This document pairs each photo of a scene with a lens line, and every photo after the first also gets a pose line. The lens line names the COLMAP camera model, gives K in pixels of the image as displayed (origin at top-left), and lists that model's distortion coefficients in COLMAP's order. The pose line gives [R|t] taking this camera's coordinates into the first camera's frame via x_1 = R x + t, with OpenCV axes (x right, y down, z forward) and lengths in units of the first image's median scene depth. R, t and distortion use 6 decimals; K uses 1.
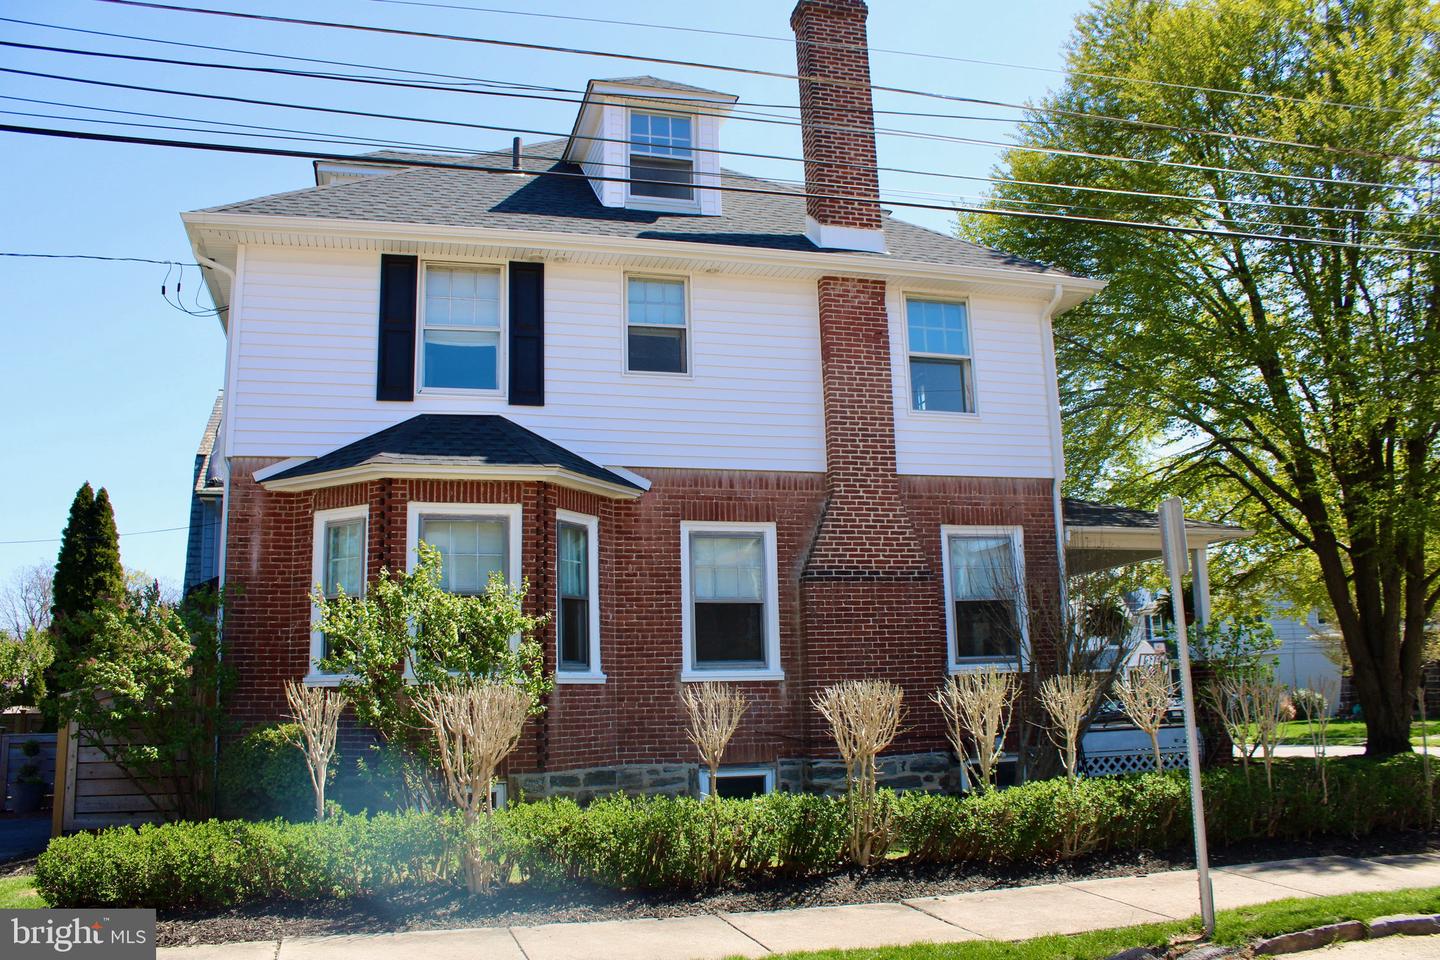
lens RADIAL K [[1214.8, 0, 722.8], [0, 1214.8, 479.7], [0, 0, 1]] dist [-0.120387, 0.042995]
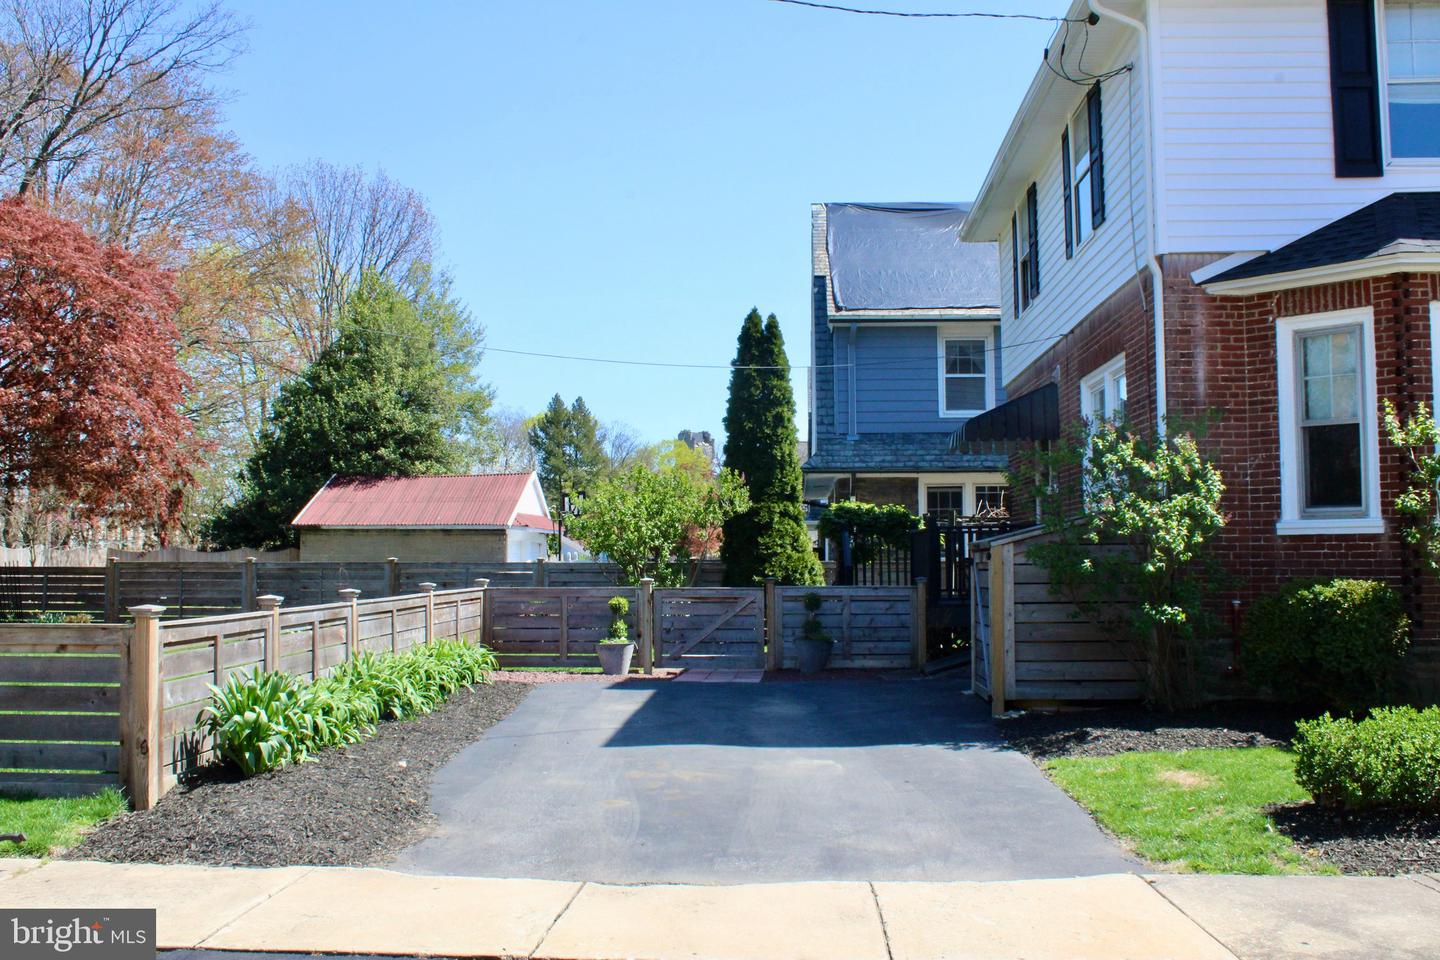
lens RADIAL K [[1302.4, 0, 722.1], [0, 1302.4, 481.8], [0, 0, 1]] dist [-0.052746, 0.000000]
pose [[0.955278, 0.006121, -0.295645, -0.440725], [0.032089, 0.991736, 0.124217, 0.015799], [0.293962, -0.128149, 0.947187, 0.055113]]
